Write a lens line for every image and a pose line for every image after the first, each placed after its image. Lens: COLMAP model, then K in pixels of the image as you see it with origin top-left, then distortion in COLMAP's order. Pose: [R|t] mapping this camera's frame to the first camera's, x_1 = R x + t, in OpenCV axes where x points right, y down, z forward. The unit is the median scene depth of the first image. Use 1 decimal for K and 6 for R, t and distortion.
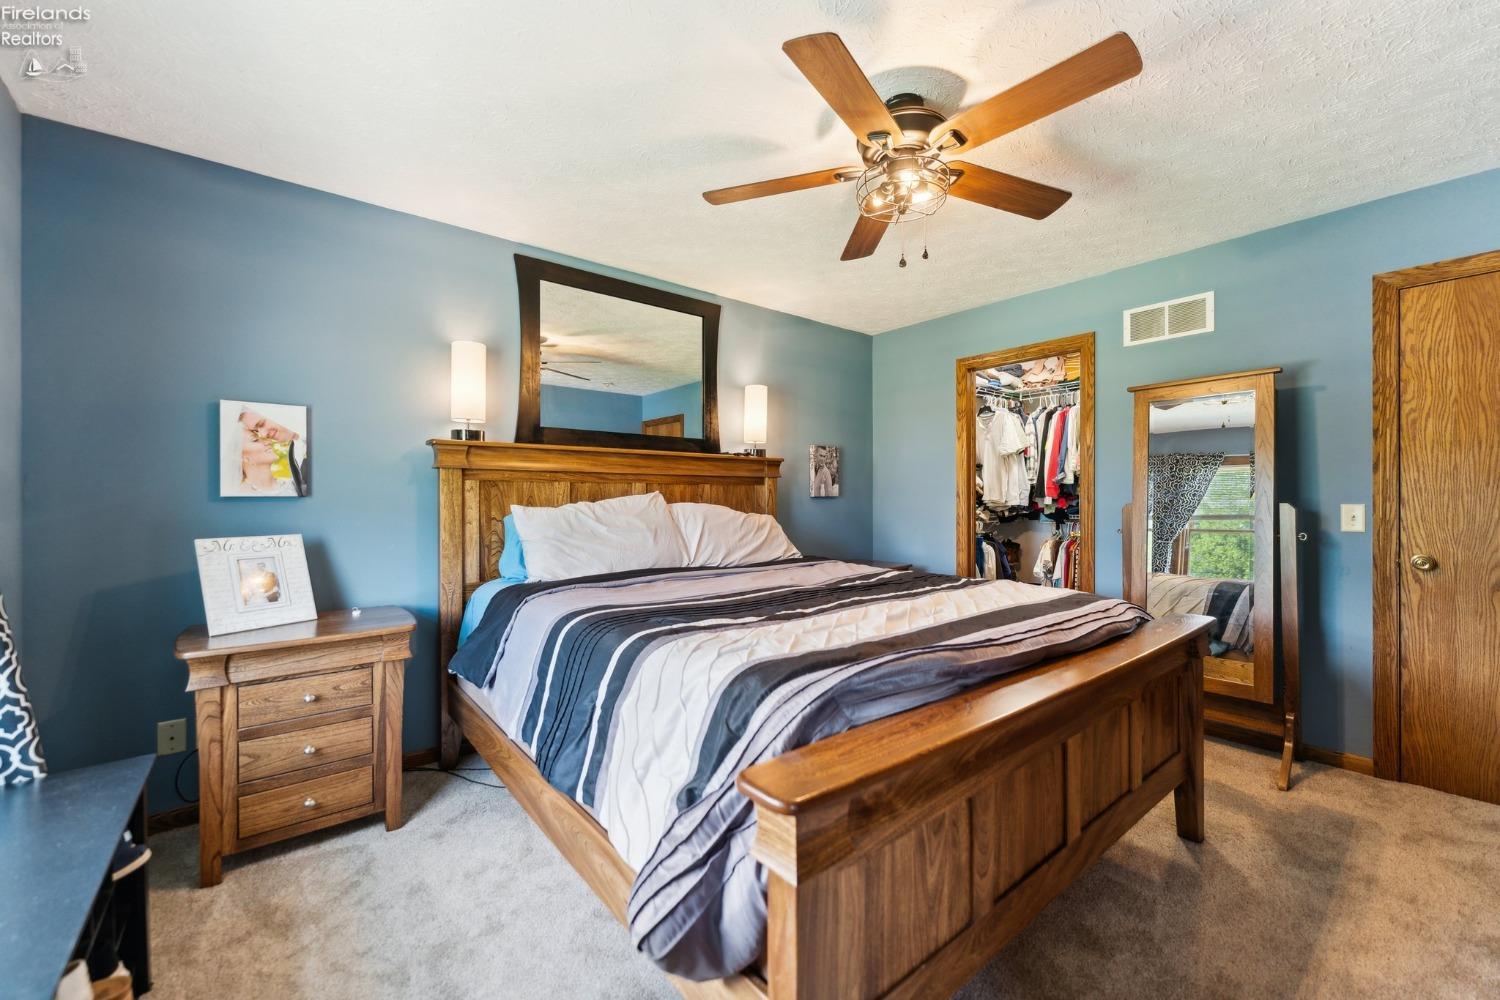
lens RADIAL K [[599.8, 0, 752.0], [0, 599.8, 496.7], [0, 0, 1]] dist [0.000341, 0.000128]
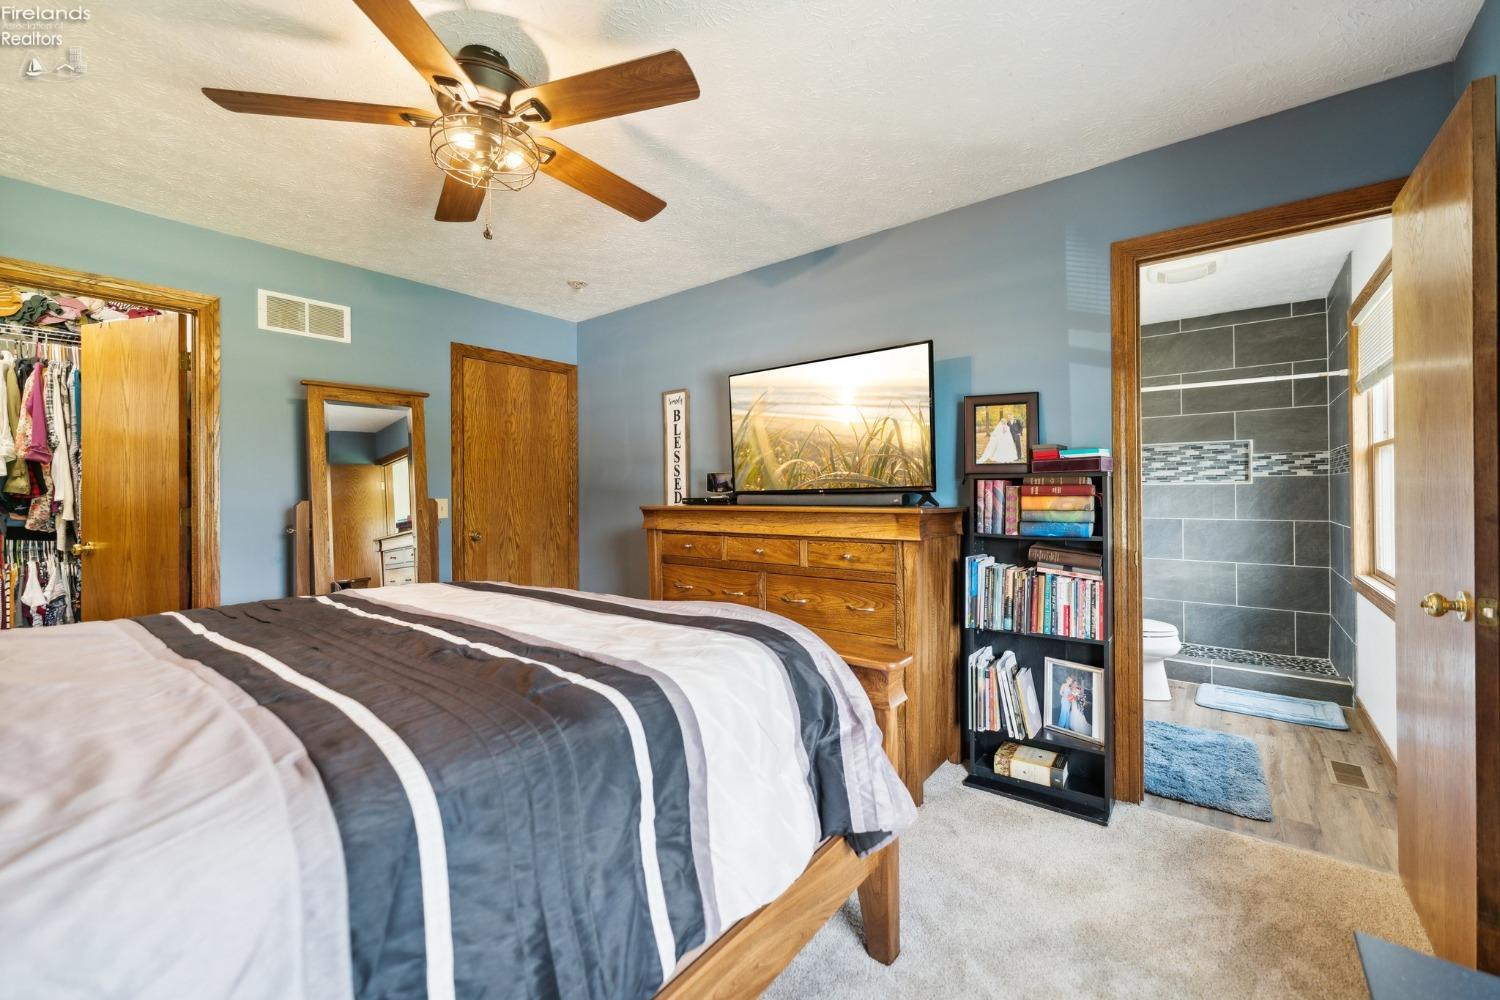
lens RADIAL K [[599.8, 0, 752.0], [0, 599.8, 496.7], [0, 0, 1]] dist [0.000341, 0.000128]
pose [[-0.212595, 0.001406, 0.977139, -0.562774], [0.004308, 0.999991, -0.000502, 0.012510], [-0.977131, 0.004103, -0.212599, 0.611211]]
